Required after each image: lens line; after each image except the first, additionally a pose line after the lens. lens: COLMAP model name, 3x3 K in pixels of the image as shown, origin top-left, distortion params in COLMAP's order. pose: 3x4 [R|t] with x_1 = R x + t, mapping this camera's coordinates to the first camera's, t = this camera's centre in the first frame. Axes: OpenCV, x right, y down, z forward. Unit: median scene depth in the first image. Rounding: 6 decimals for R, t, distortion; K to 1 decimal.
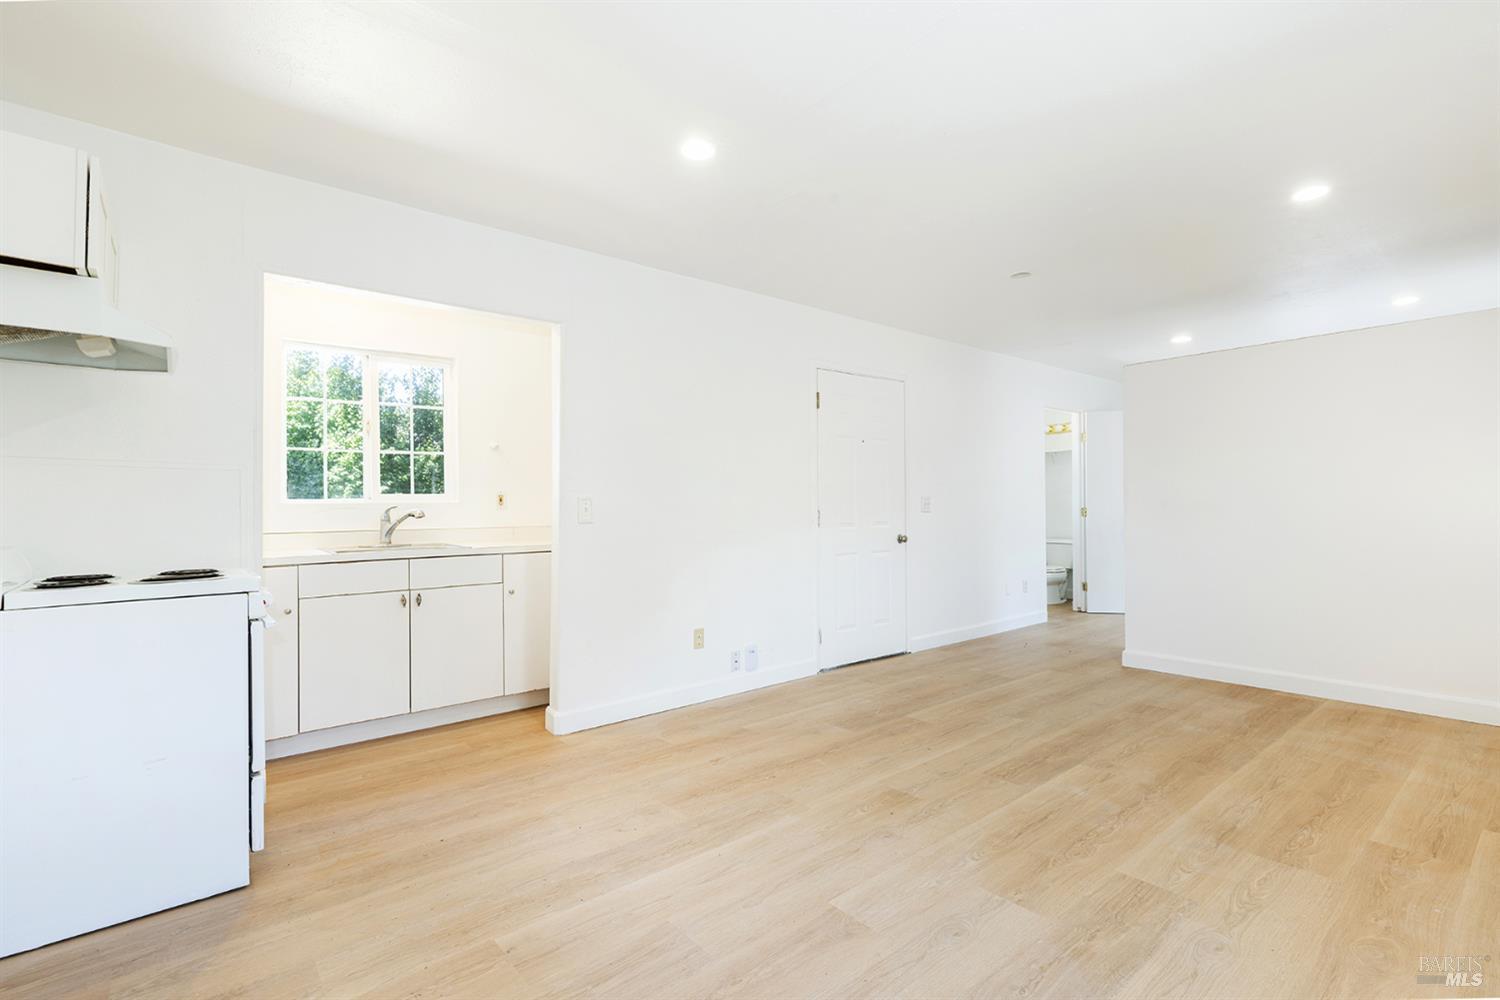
lens RADIAL K [[678.4, 0, 759.8], [0, 678.4, 506.4], [0, 0, 1]] dist [0.007408, -0.000526]
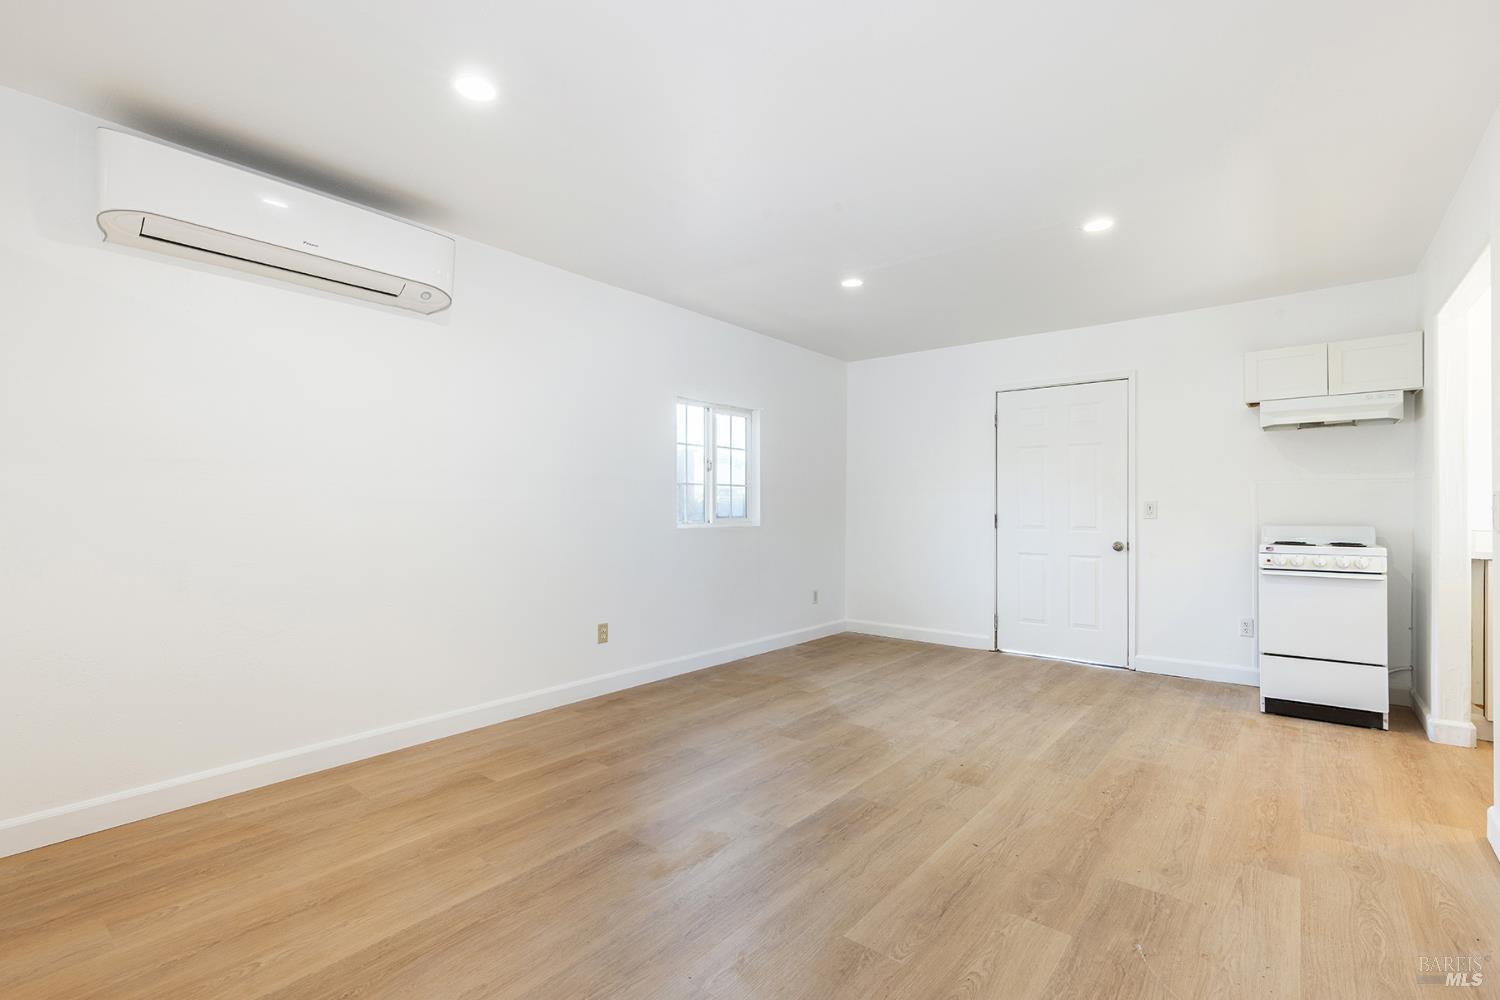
lens RADIAL K [[678.4, 0, 763.7], [0, 678.4, 504.9], [0, 0, 1]] dist [0.007408, -0.000526]
pose [[-0.978849, 0.007239, -0.204457, 0.653727], [0.008073, 0.999962, -0.003244, -0.005161], [0.204425, -0.004826, -0.978870, 1.767864]]
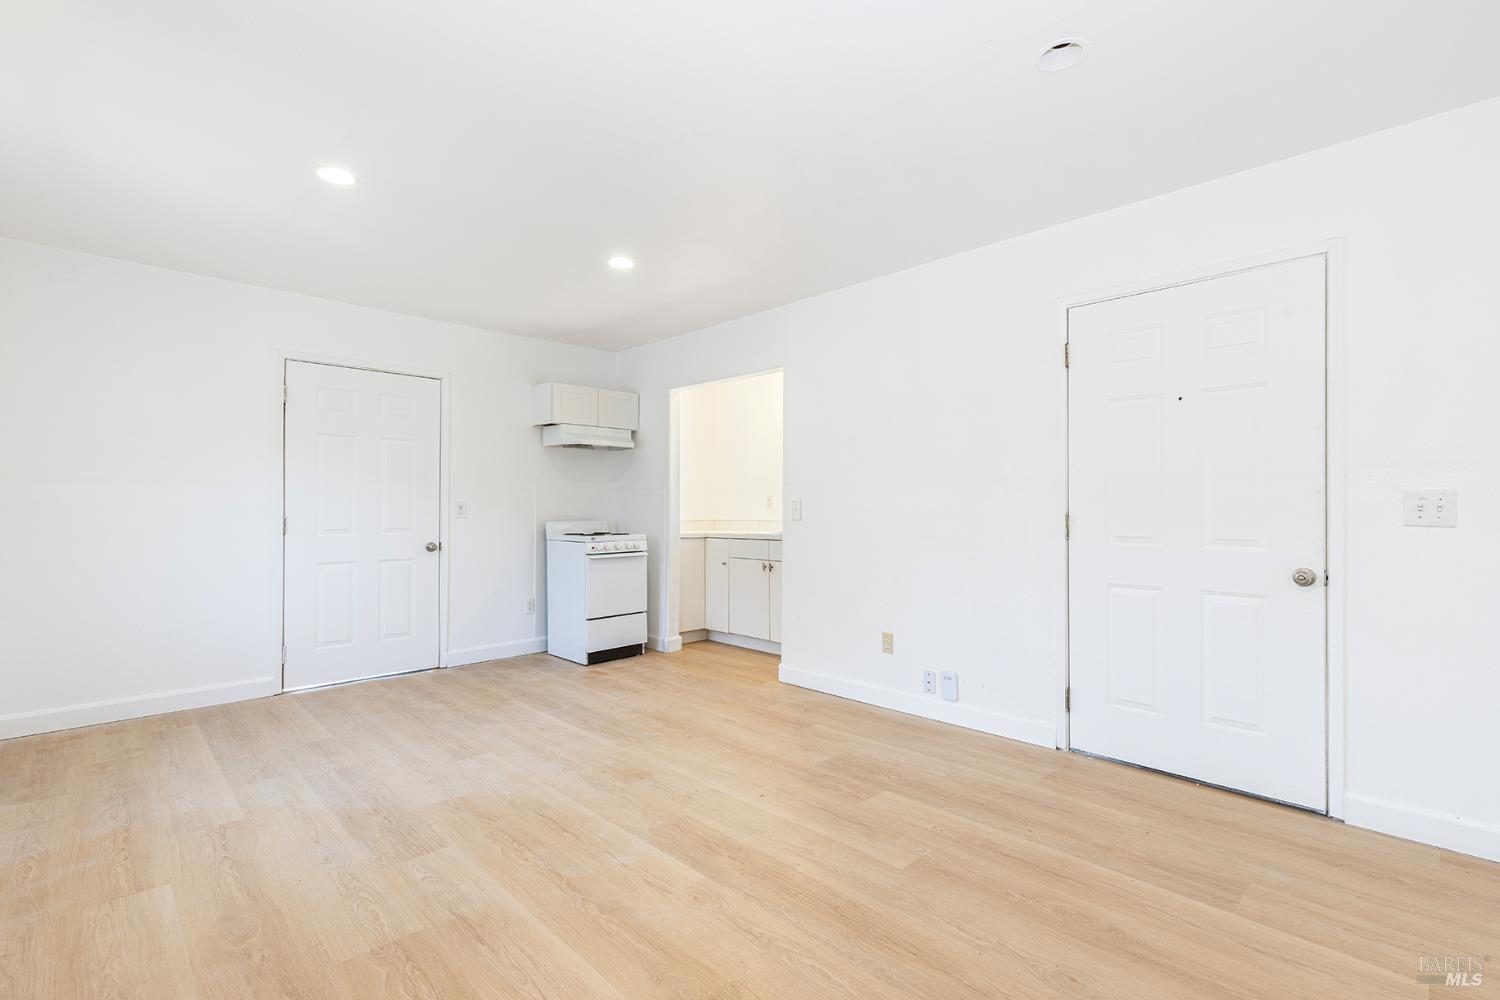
lens RADIAL K [[678.4, 0, 761.8], [0, 678.4, 496.9], [0, 0, 1]] dist [0.007408, -0.000526]
pose [[0.089367, -0.006188, -0.995980, 1.166270], [-0.000781, 0.999980, -0.006283, -0.012323], [0.995999, 0.001339, 0.089360, 0.979867]]
